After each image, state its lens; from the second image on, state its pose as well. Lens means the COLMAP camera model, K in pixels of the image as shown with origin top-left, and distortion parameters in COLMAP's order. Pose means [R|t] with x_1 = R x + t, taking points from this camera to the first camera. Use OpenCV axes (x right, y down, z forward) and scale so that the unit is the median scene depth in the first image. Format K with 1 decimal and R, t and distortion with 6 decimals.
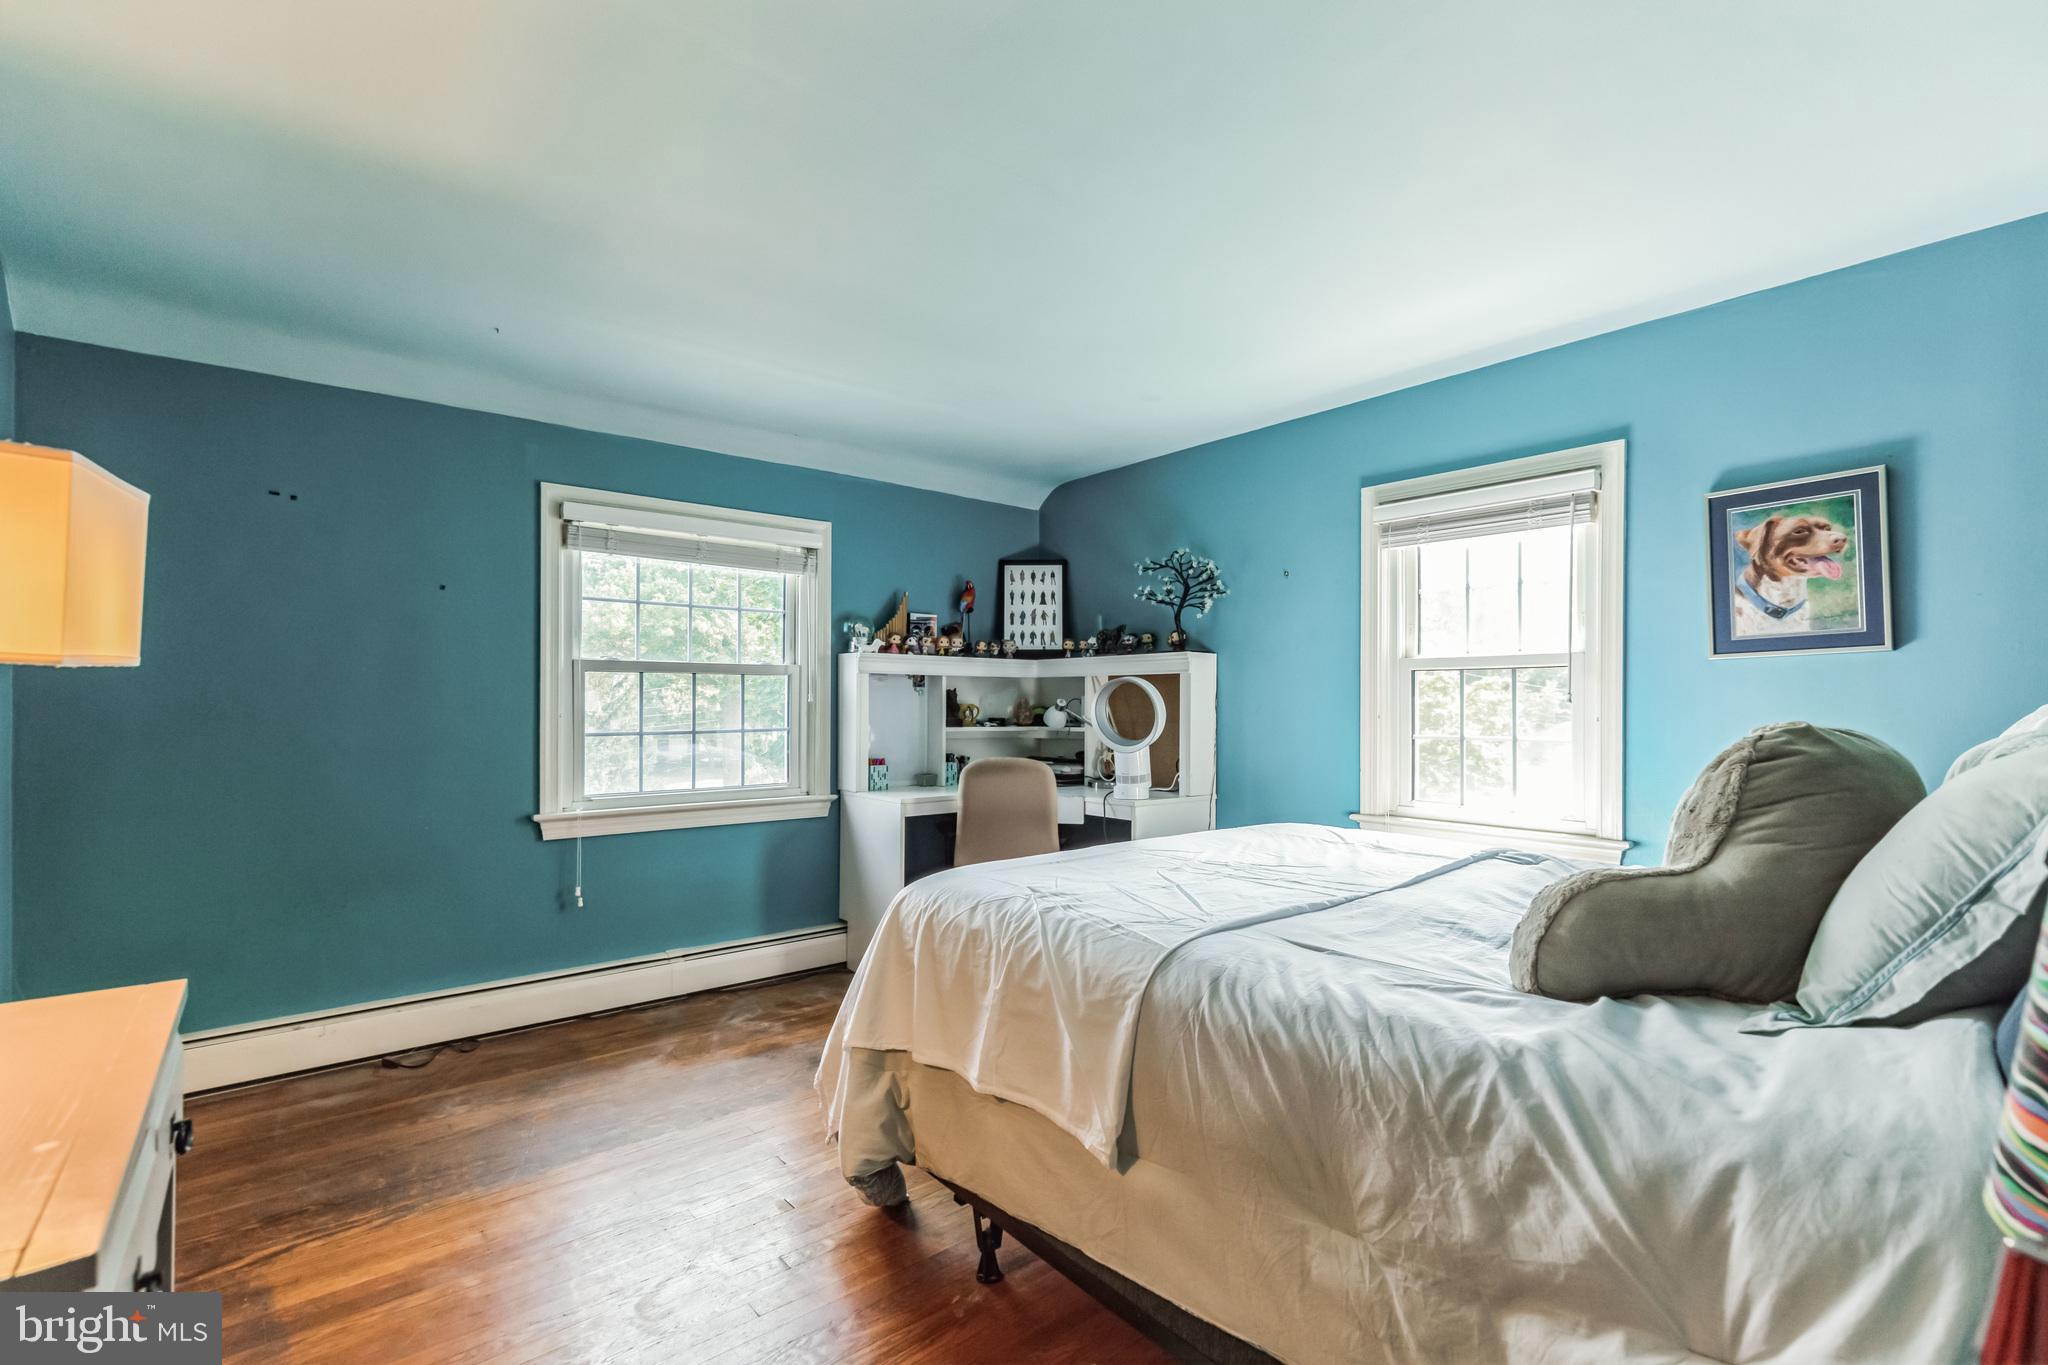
lens RADIAL K [[929.4, 0, 1022.4], [0, 929.4, 703.7], [0, 0, 1]] dist [0.000558, -0.000165]
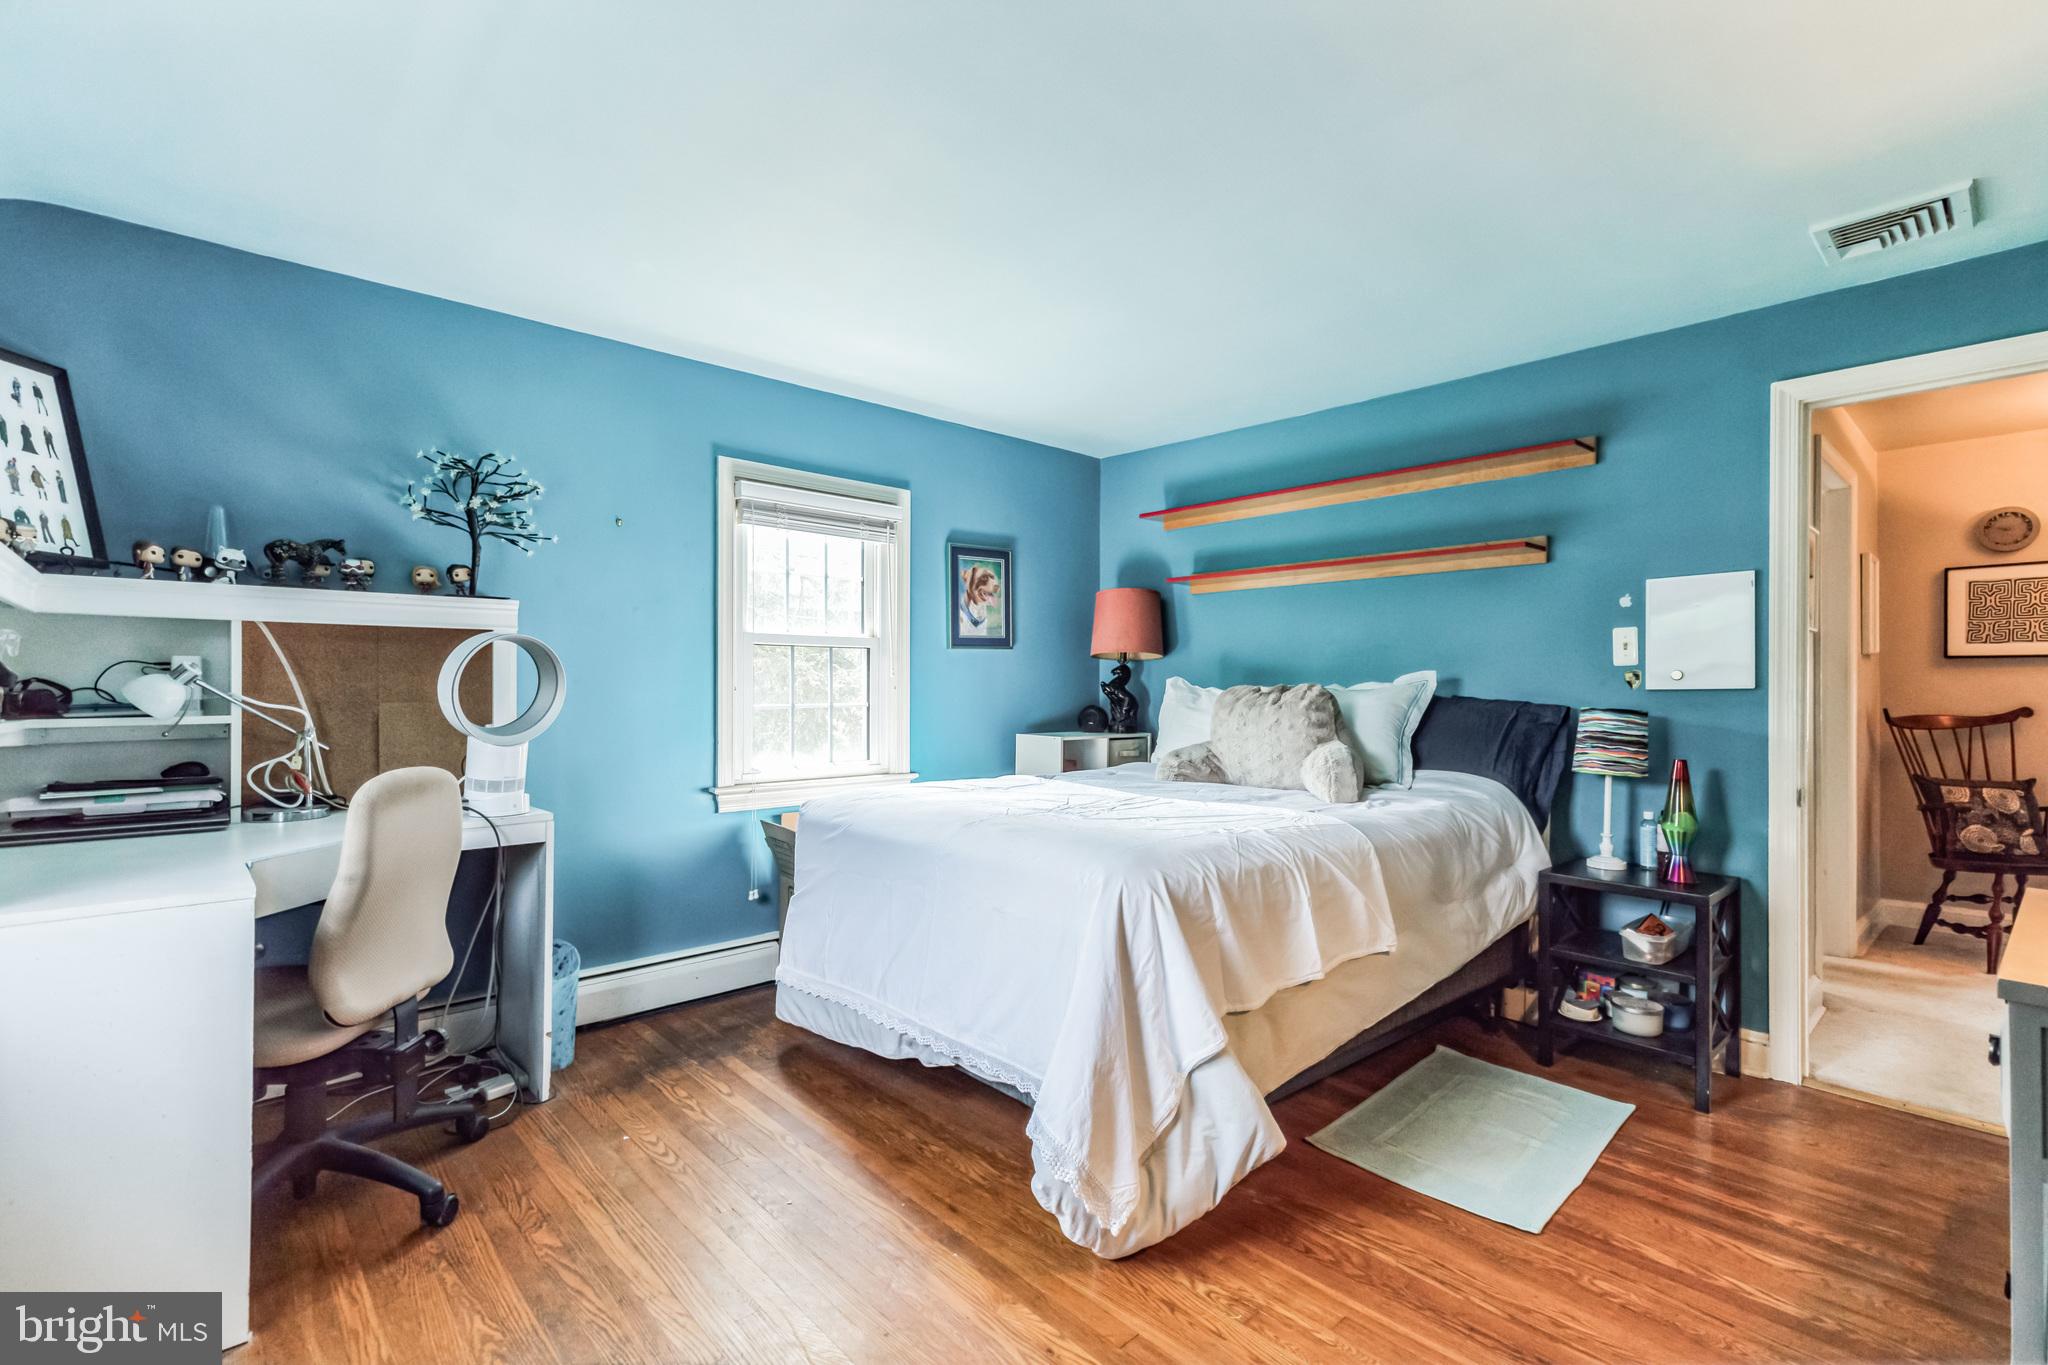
lens RADIAL K [[929.4, 0, 1022.4], [0, 929.4, 703.7], [0, 0, 1]] dist [0.000558, -0.000165]
pose [[-0.062503, -0.024978, 0.997732, -0.848614], [-0.003767, 0.999686, 0.024791, 0.006138], [-0.998038, -0.002209, -0.062577, 0.985997]]
